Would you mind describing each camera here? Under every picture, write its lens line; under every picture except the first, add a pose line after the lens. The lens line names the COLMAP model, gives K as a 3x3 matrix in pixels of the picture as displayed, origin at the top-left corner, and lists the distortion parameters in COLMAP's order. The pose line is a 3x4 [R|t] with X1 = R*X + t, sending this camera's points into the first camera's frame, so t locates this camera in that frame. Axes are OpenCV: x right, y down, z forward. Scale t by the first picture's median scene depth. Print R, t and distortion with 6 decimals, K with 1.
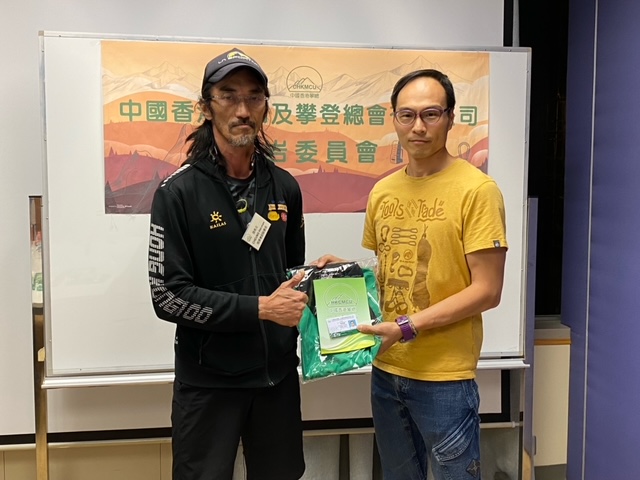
lens RADIAL K [[786.1, 0, 323.5], [0, 786.1, 242.9], [0, 0, 1]] dist [0.034519, 0.000000]
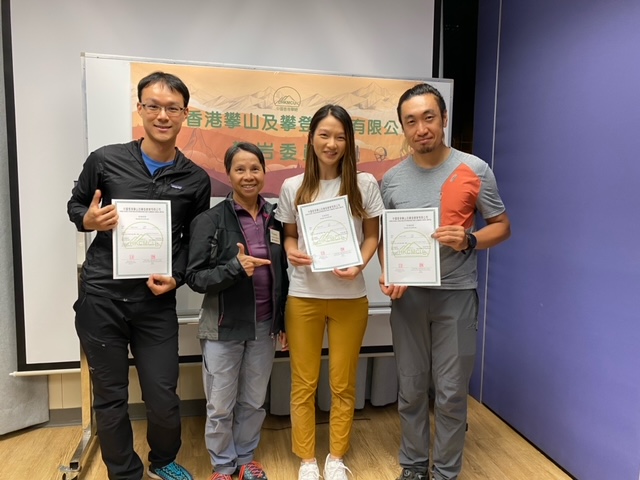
lens RADIAL K [[492.2, 0, 324.5], [0, 492.2, 240.6], [0, 0, 1]] dist [-0.012963, 0.007609]
pose [[0.998620, 0.008735, 0.051778, -0.001930], [-0.010000, 0.999657, 0.024221, 0.013962], [-0.051548, -0.024705, 0.998365, 0.162700]]
